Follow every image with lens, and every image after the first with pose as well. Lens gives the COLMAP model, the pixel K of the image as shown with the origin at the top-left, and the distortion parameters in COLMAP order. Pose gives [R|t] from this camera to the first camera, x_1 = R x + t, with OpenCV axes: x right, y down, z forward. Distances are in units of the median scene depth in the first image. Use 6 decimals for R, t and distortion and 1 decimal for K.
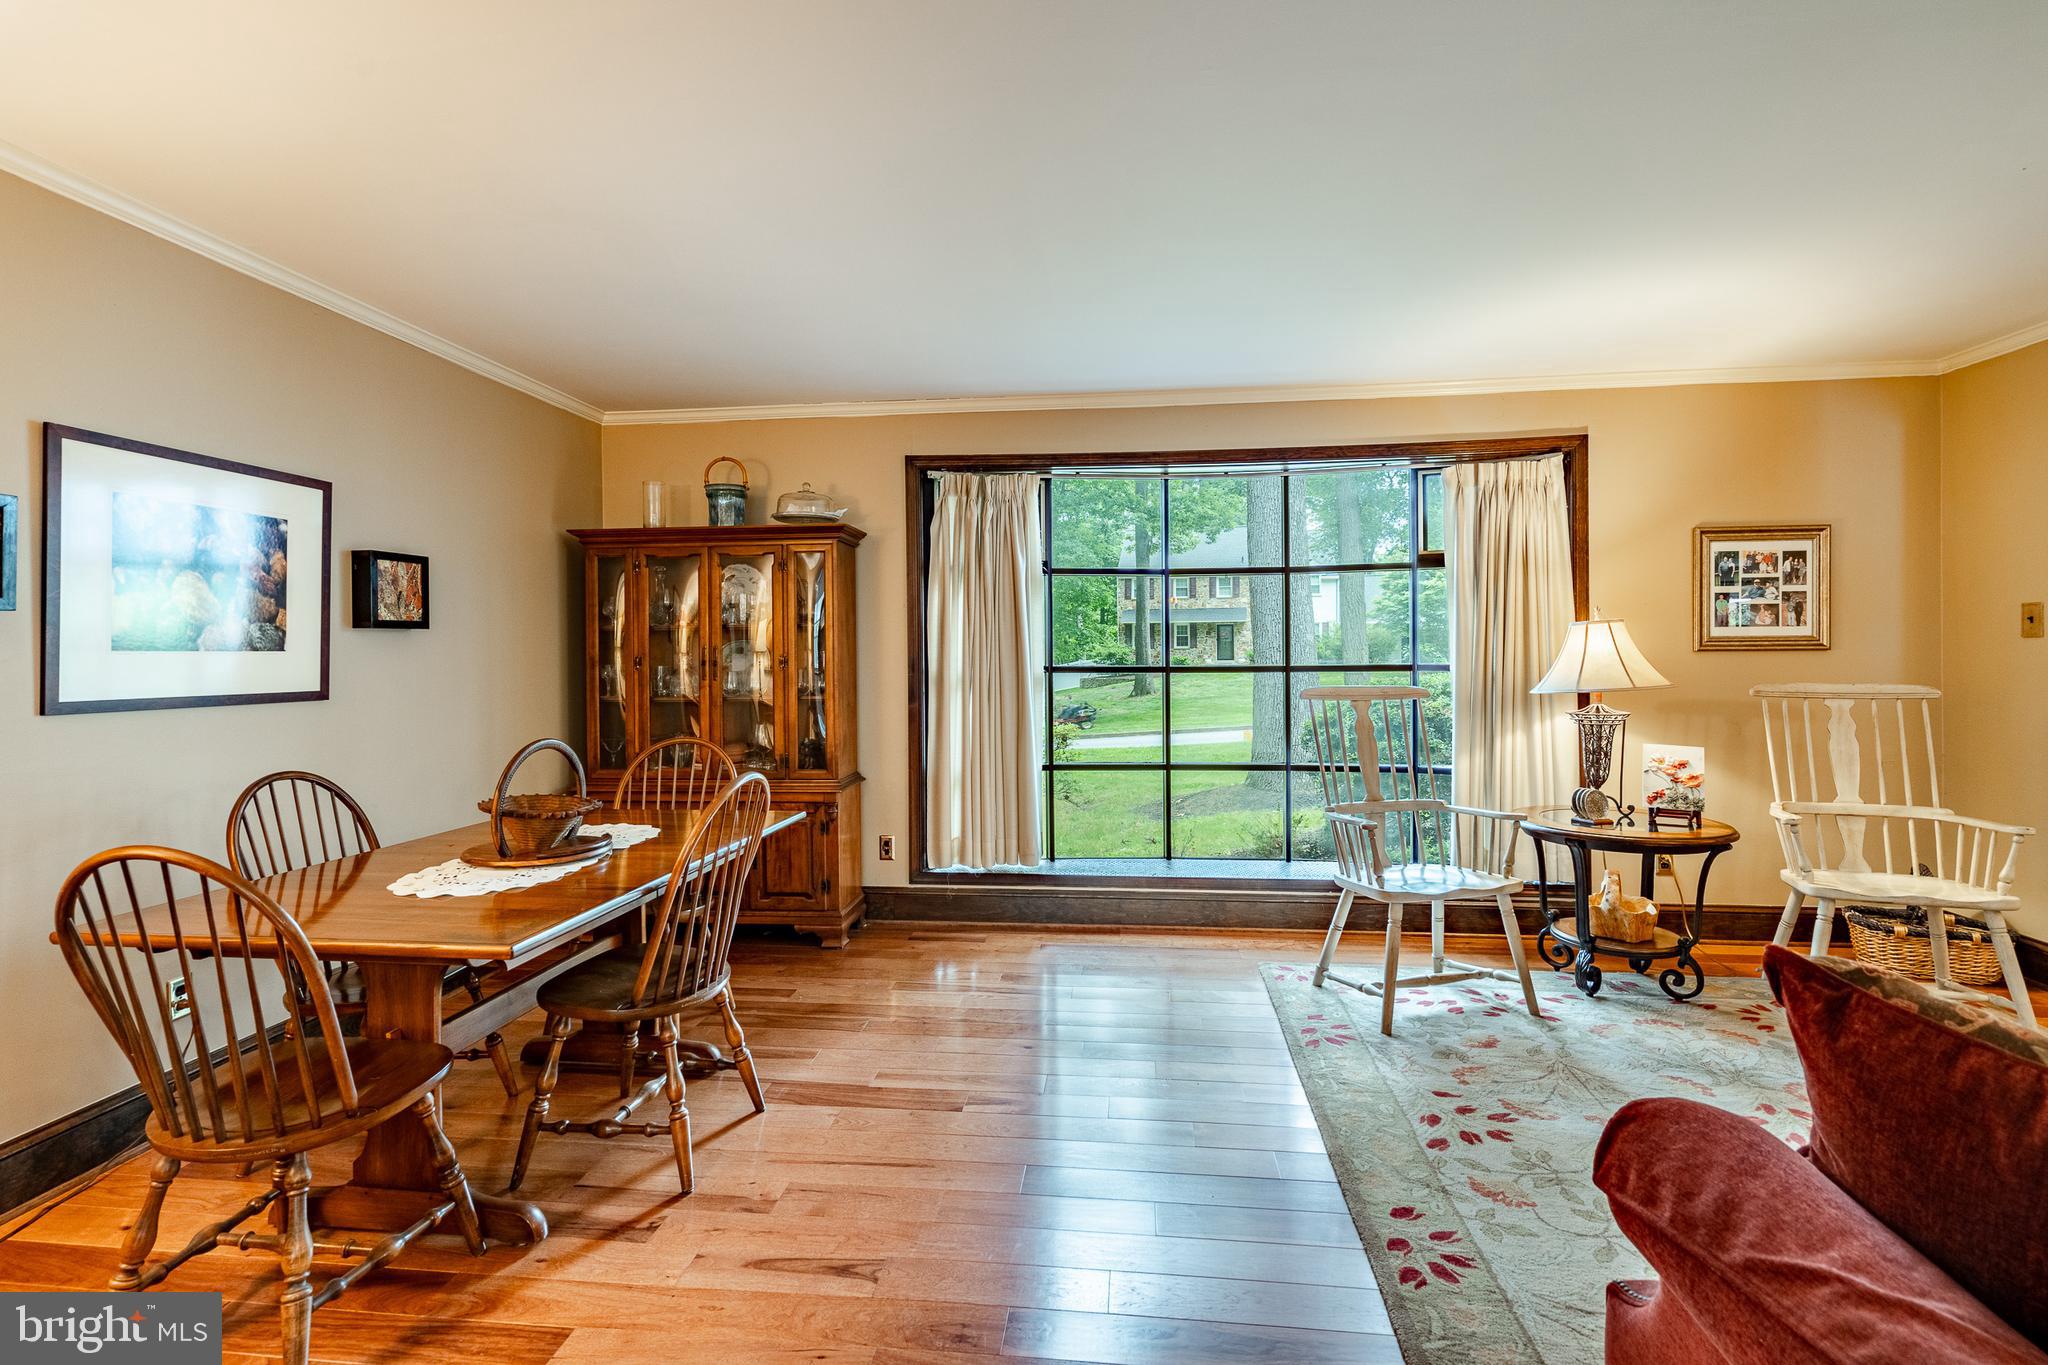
lens RADIAL K [[940.3, 0, 1025.9], [0, 940.3, 662.6], [0, 0, 1]] dist [-0.005103, 0.002252]
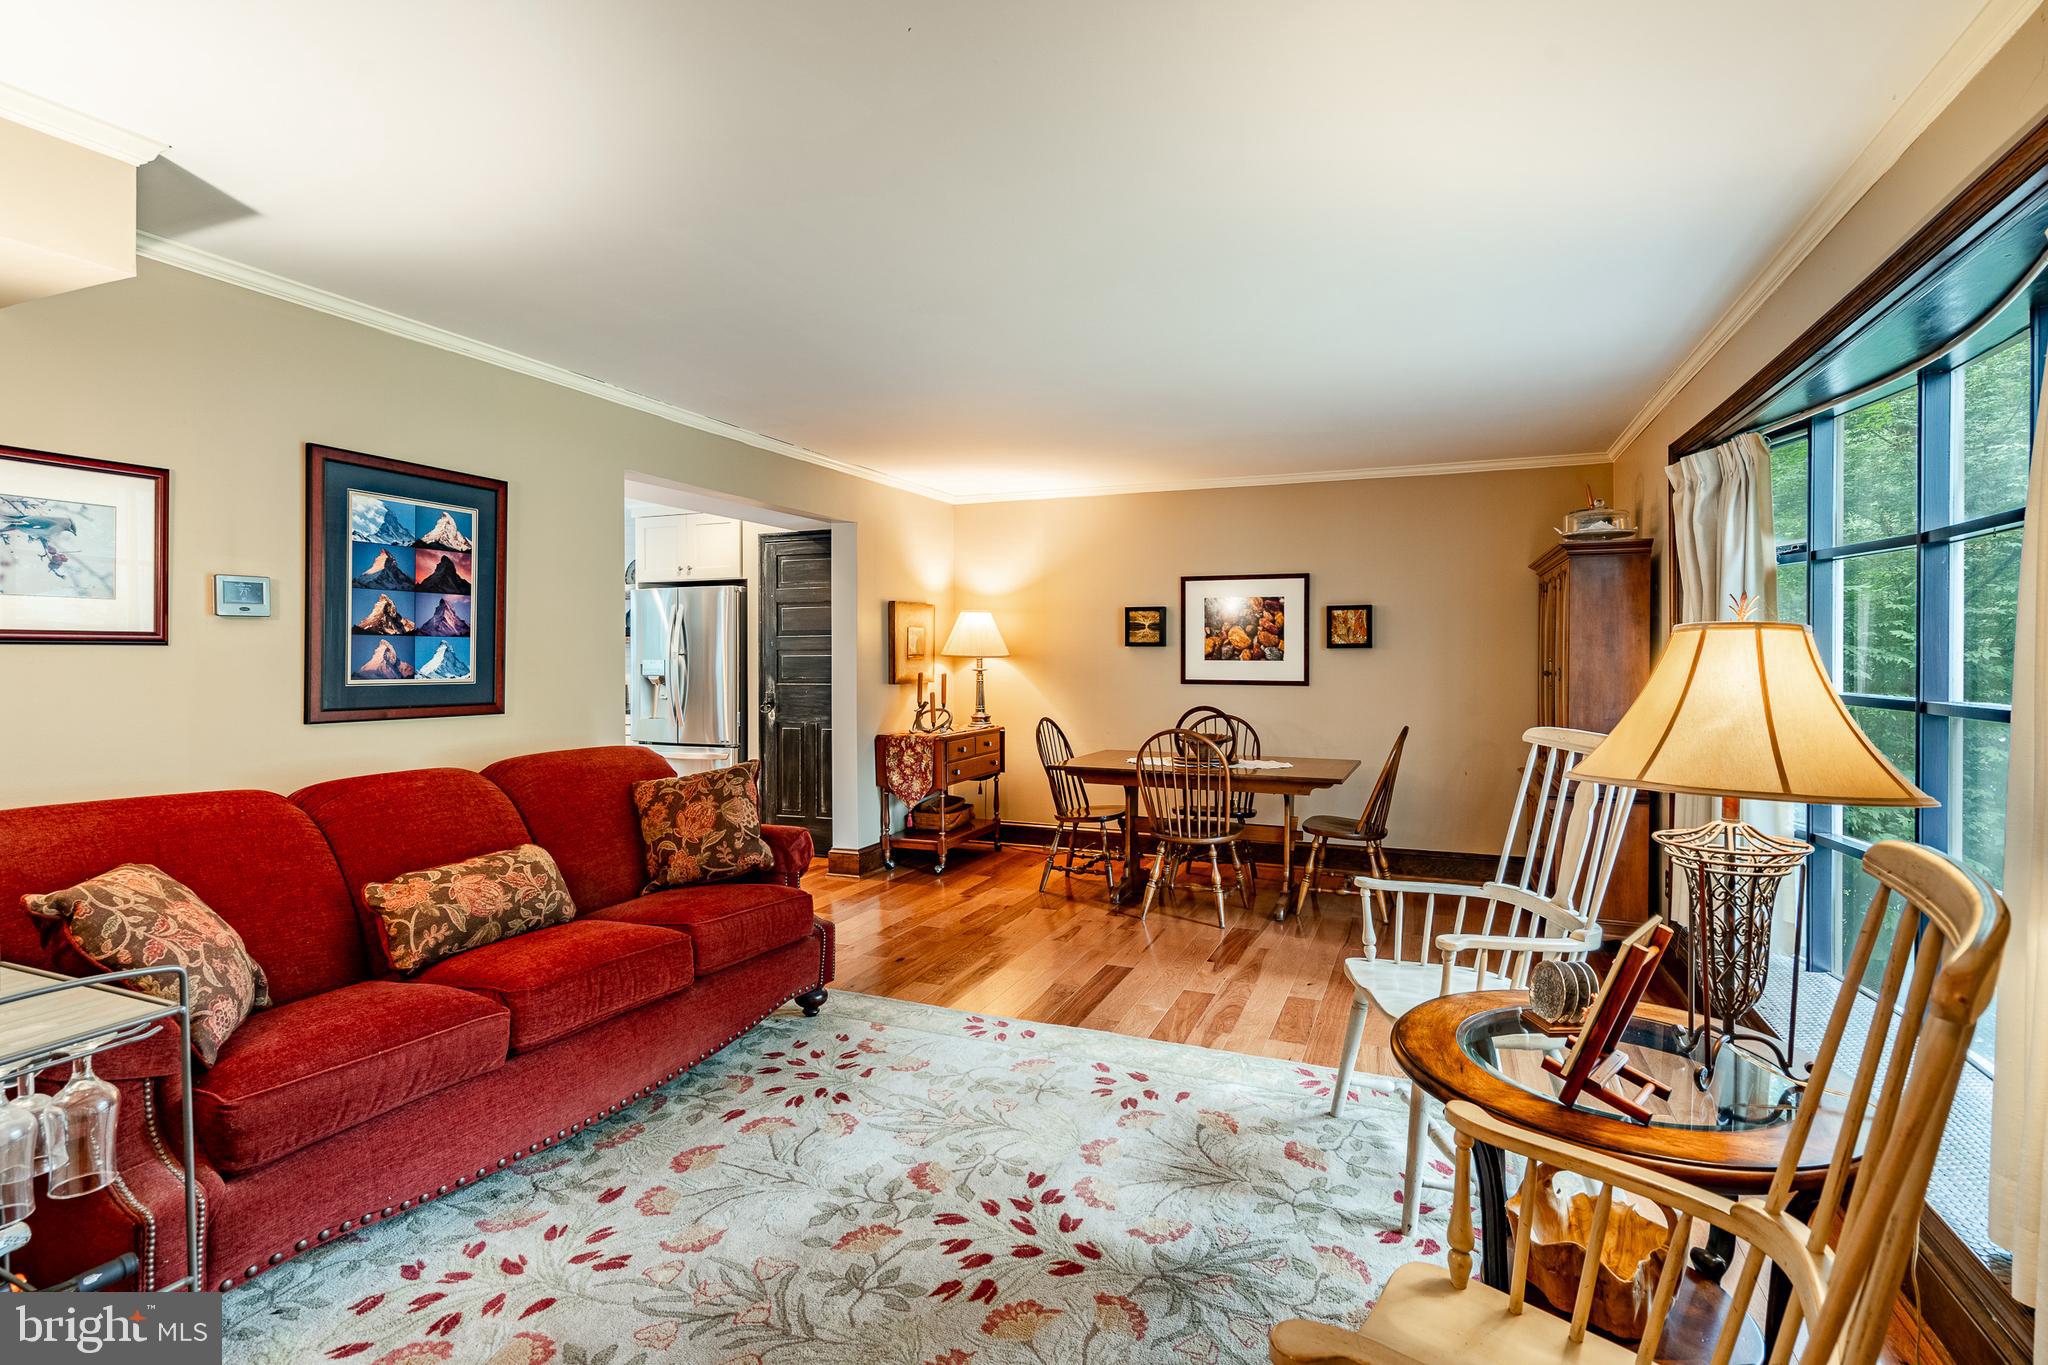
lens RADIAL K [[1007.3, 0, 1031.4], [0, 1007.3, 664.1], [0, 0, 1]] dist [-0.000040, 0.001811]
pose [[-0.279712, 0.001582, -0.960083, 1.448550], [-0.017363, 0.999827, 0.006706, -0.009912], [0.959927, 0.018546, -0.279636, 1.074700]]
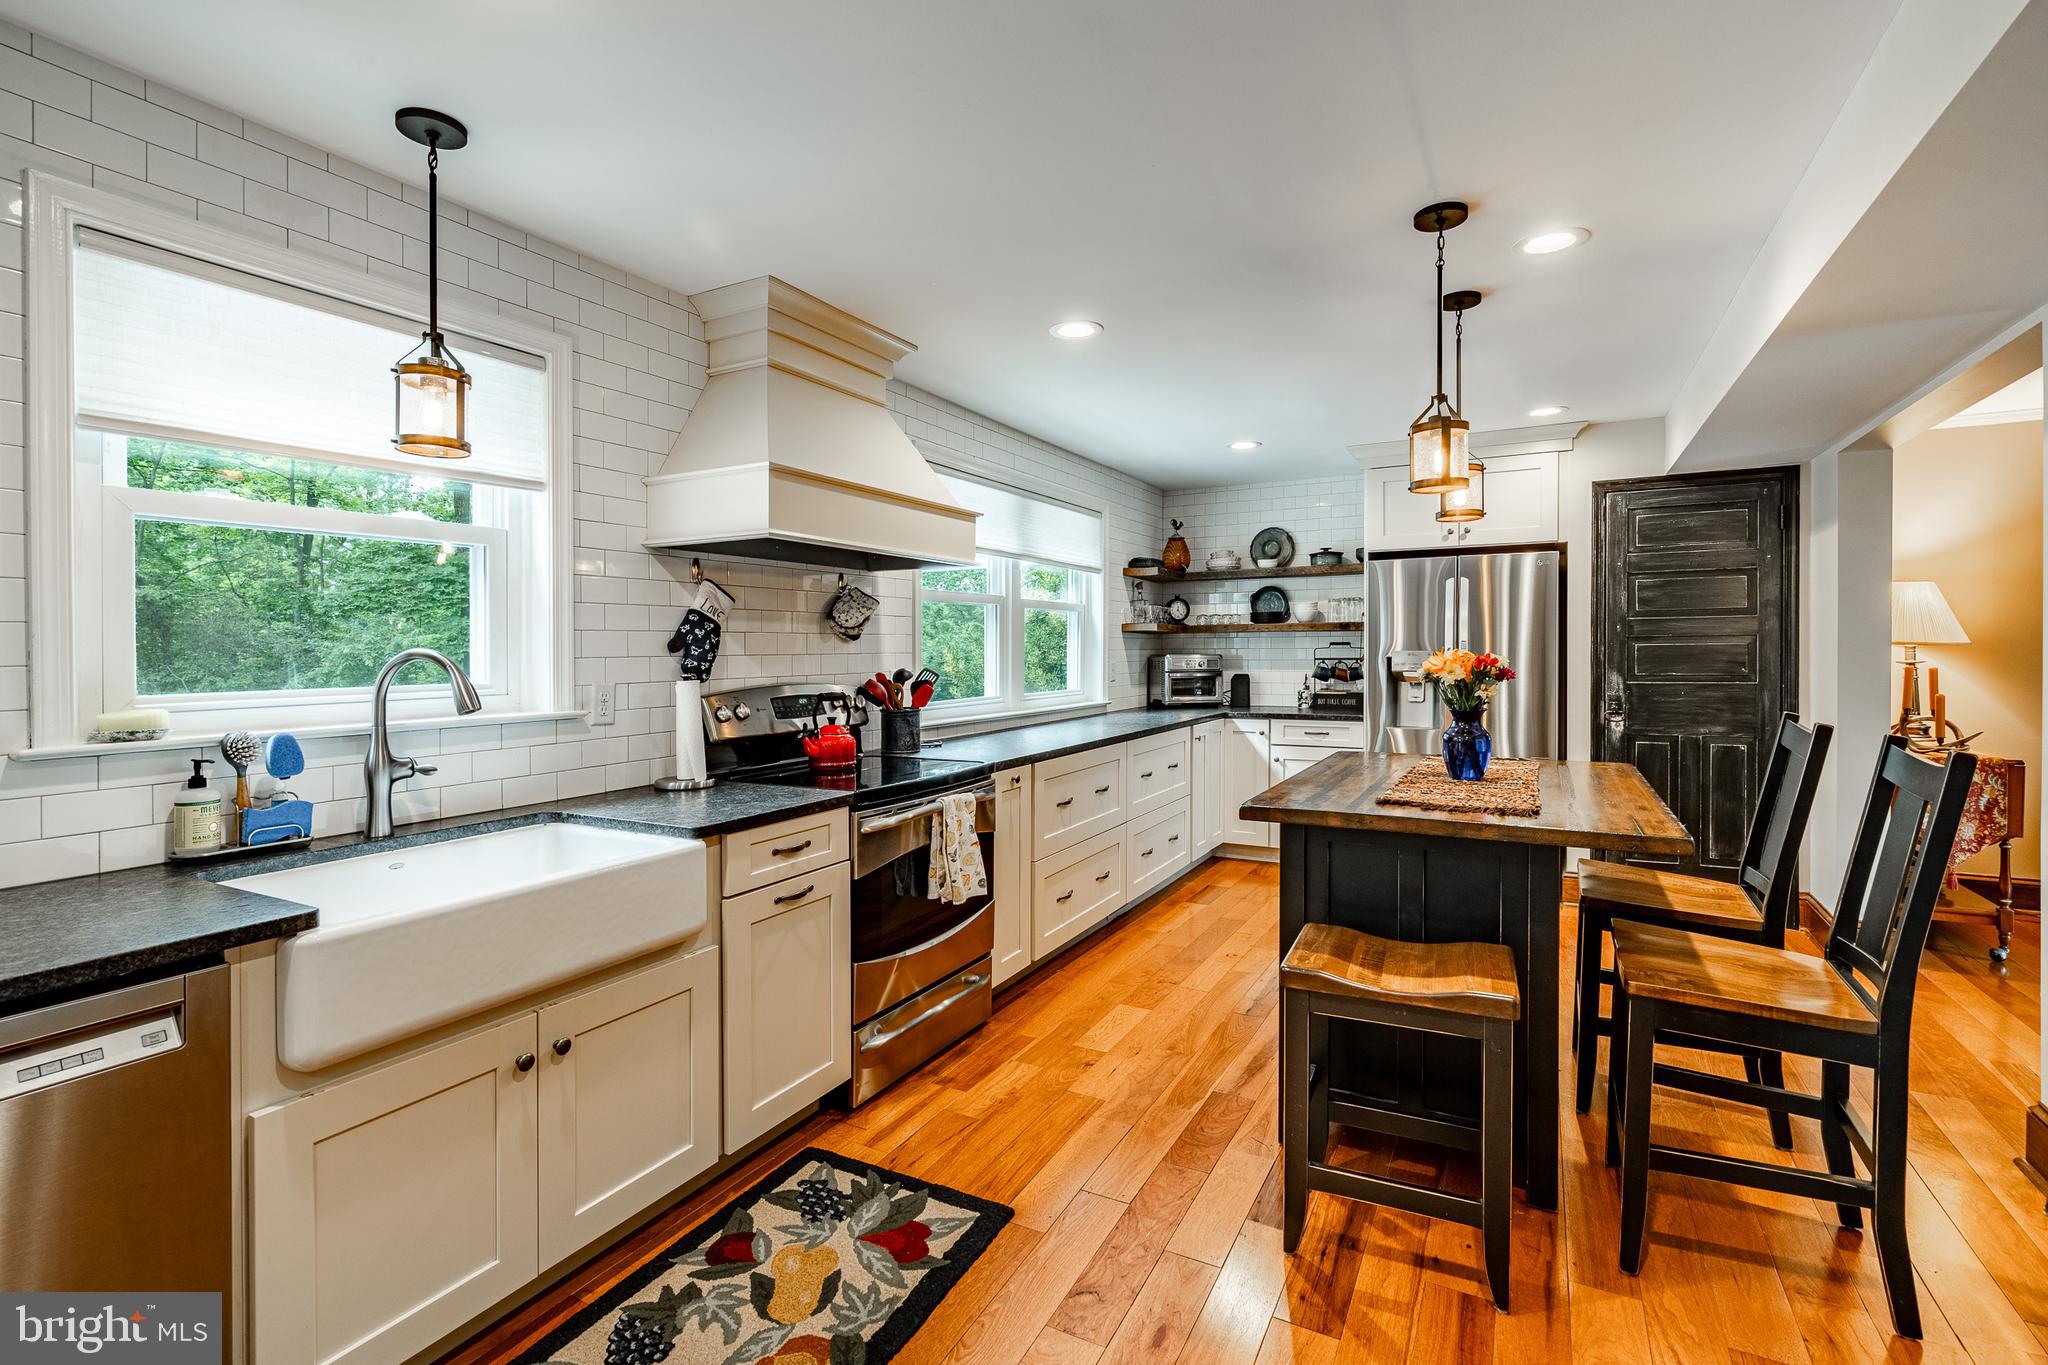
lens RADIAL K [[940.3, 0, 1018.5], [0, 940.3, 667.2], [0, 0, 1]] dist [-0.005103, 0.002252]
pose [[-0.391695, 0.010226, -0.920038, 1.266311], [-0.011418, 0.999807, 0.015973, 0.021380], [0.920024, 0.016761, -0.391502, -0.453913]]
